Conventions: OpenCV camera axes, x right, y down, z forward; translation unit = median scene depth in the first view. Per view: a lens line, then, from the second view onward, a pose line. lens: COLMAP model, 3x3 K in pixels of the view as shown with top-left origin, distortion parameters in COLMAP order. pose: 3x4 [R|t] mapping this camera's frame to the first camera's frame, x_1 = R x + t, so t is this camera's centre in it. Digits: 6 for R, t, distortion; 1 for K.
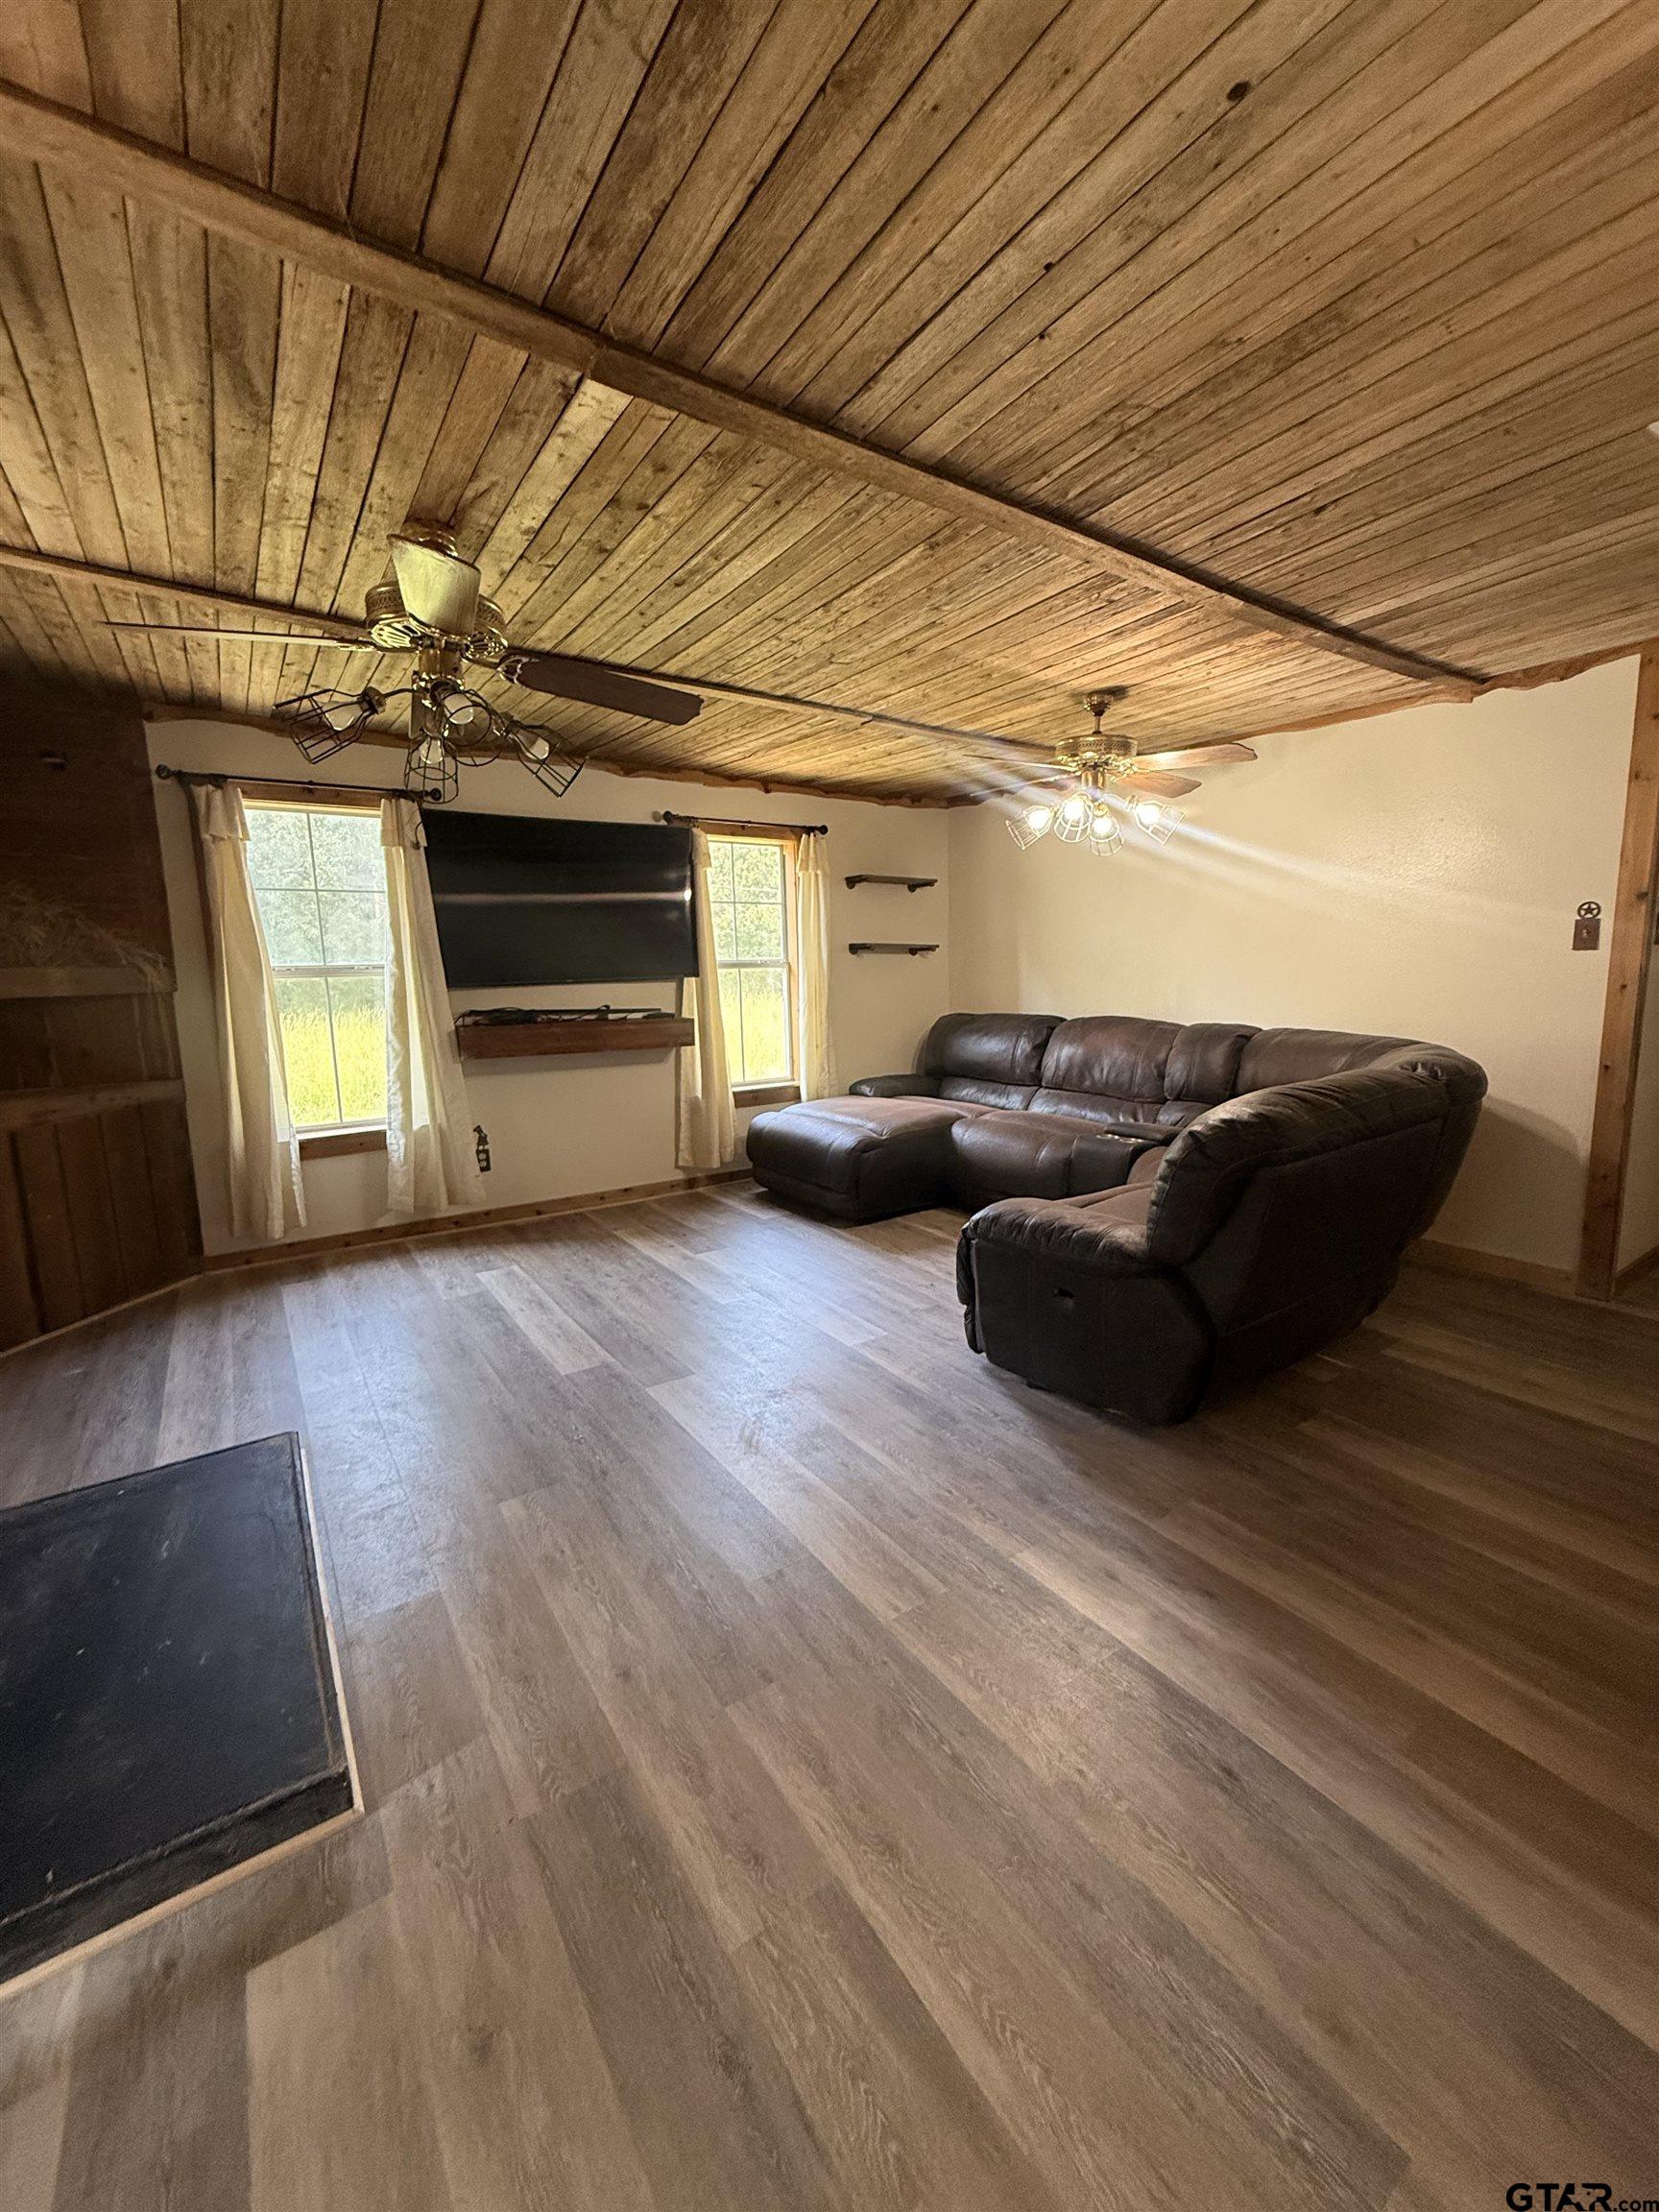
lens RADIAL K [[882.9, 0, 833.6], [0, 882.9, 1096.9], [0, 0, 1]] dist [-0.001313, -0.000065]
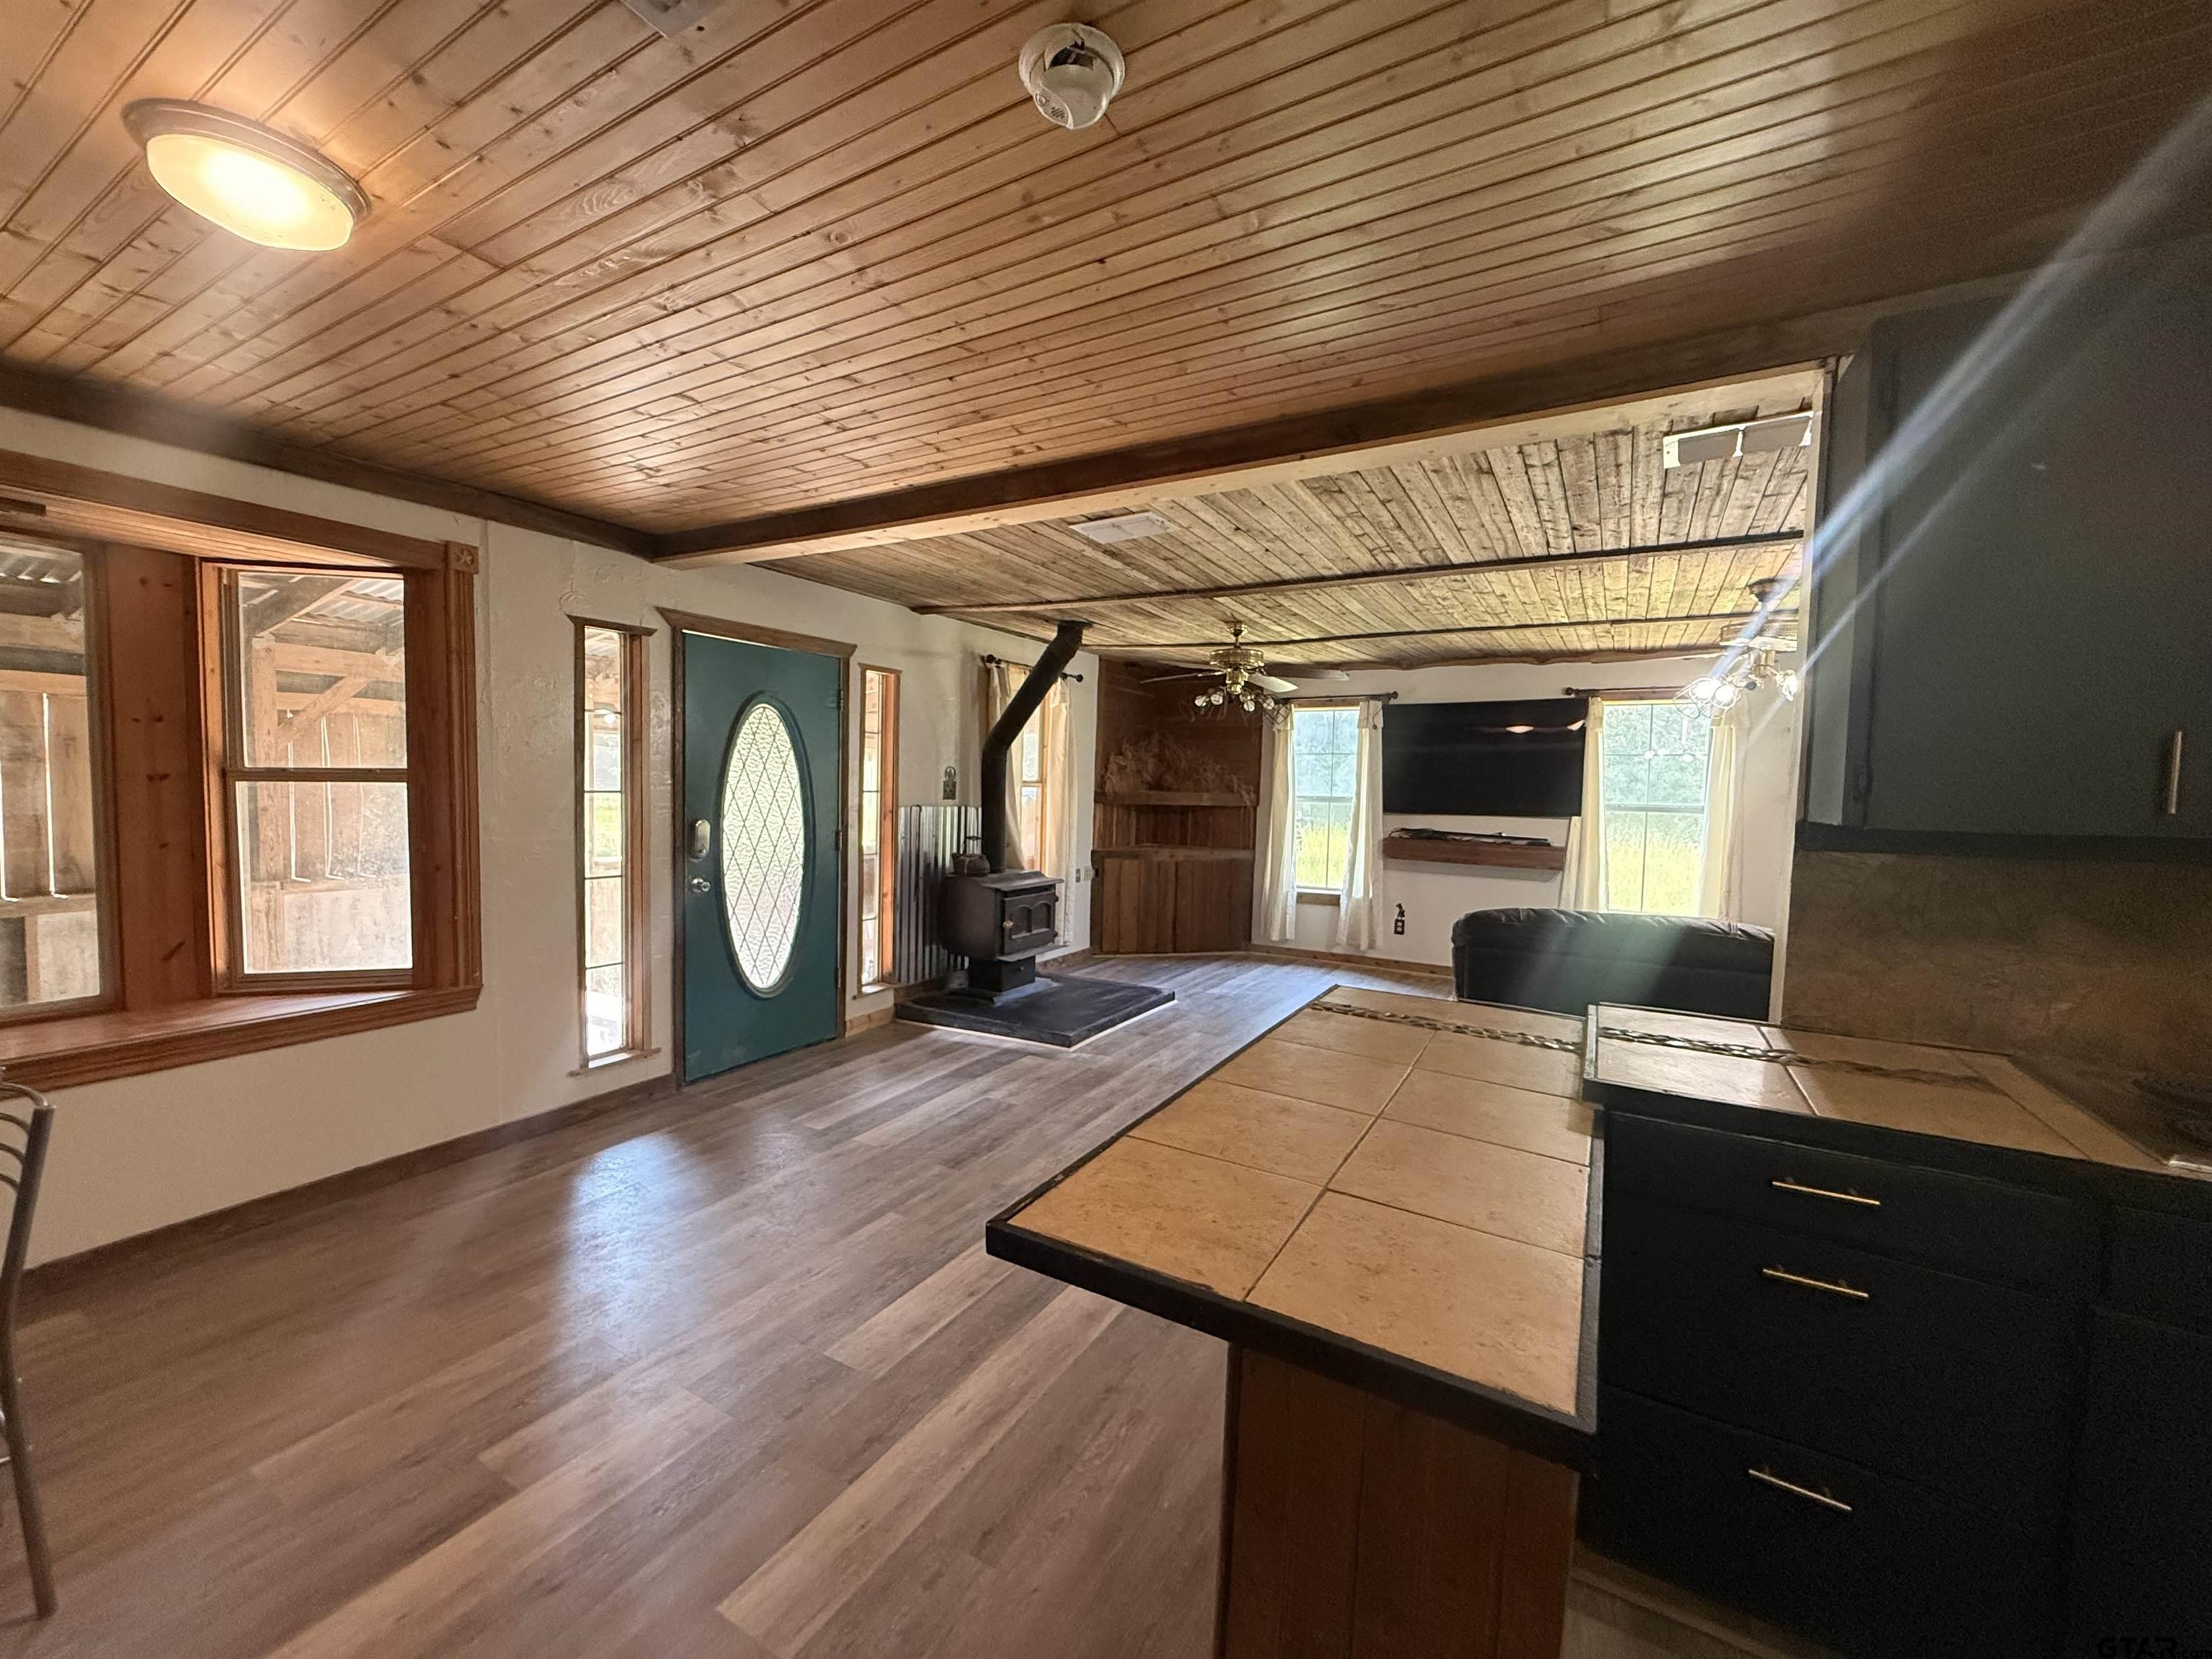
lens RADIAL K [[882.9, 0, 1099.6], [0, 882.9, 826.1], [0, 0, 1]] dist [-0.001313, -0.000065]
pose [[0.433391, 0.067749, -0.898656, 0.799168], [-0.163325, 0.986562, -0.004390, -0.008969], [0.886283, 0.148676, 0.438632, -0.159089]]
